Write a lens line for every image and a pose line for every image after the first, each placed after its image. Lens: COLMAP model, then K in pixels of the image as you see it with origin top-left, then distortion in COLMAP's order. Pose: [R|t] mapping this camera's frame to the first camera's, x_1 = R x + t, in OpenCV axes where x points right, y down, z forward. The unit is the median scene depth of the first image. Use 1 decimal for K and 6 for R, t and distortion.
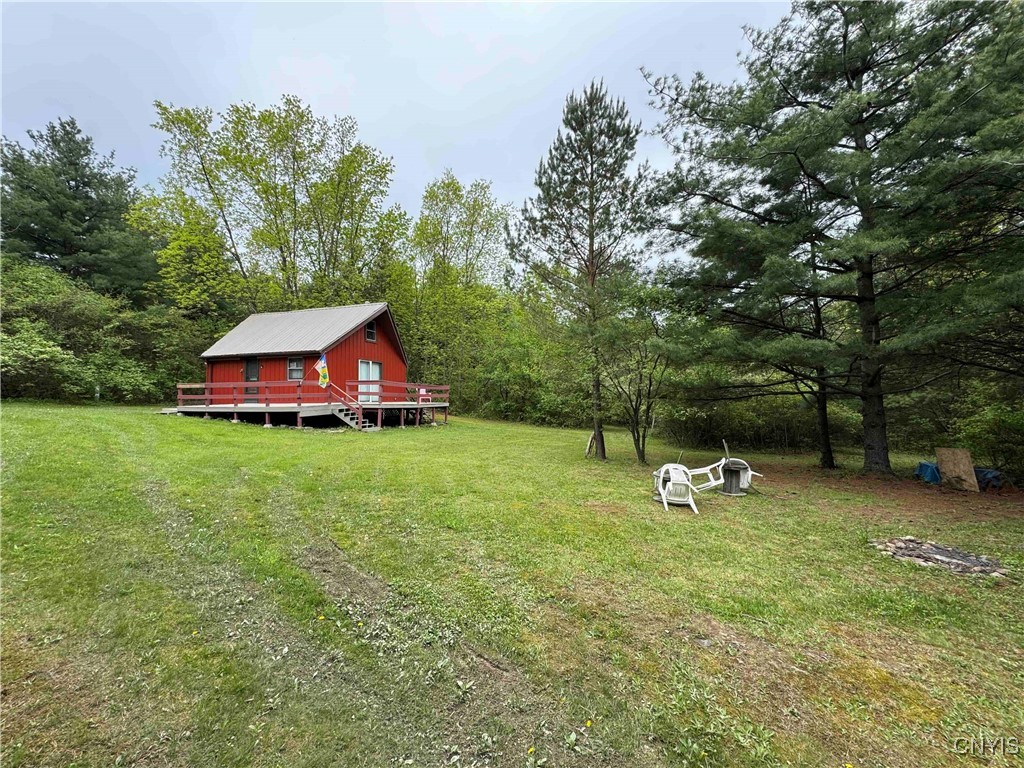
lens RADIAL K [[411.7, 0, 512.0], [0, 411.7, 384.0], [0, 0, 1]] dist [-0.000124, -0.000057]
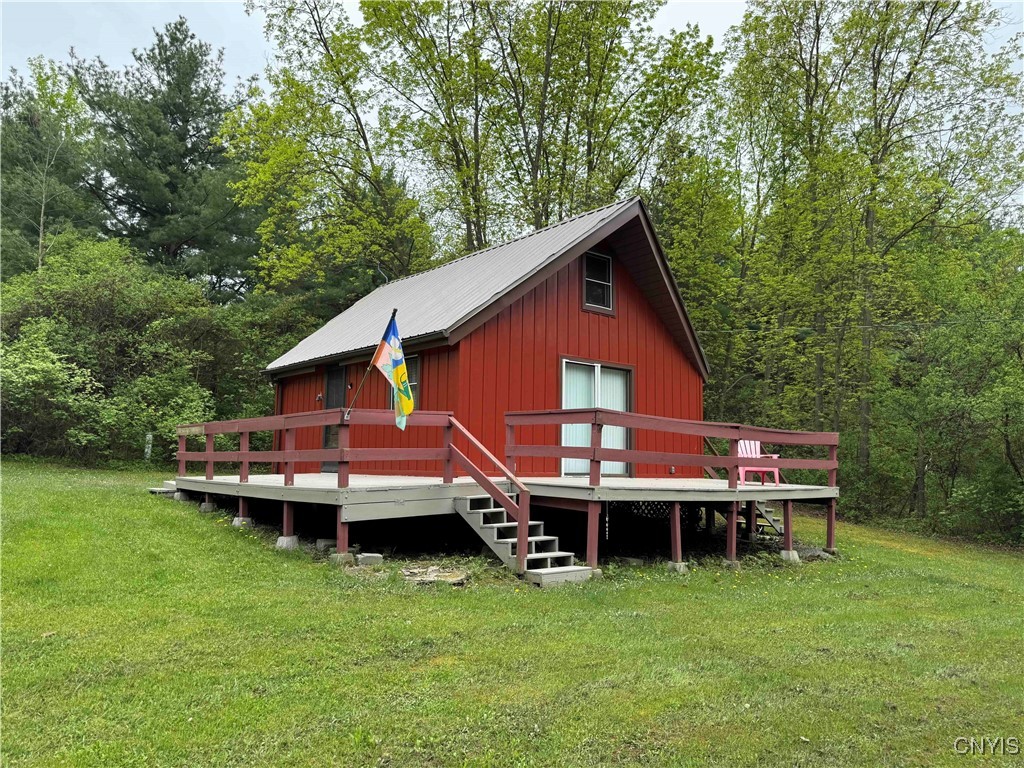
lens RADIAL K [[700.0, 0, 512.0], [0, 700.0, 384.0], [0, 0, 1]] dist [0.049325, -0.001372]
pose [[0.843600, -0.042019, -0.535325, -0.084034], [-0.002809, 0.996575, -0.082651, 0.014730], [0.536964, 0.071228, 0.840593, 0.477203]]
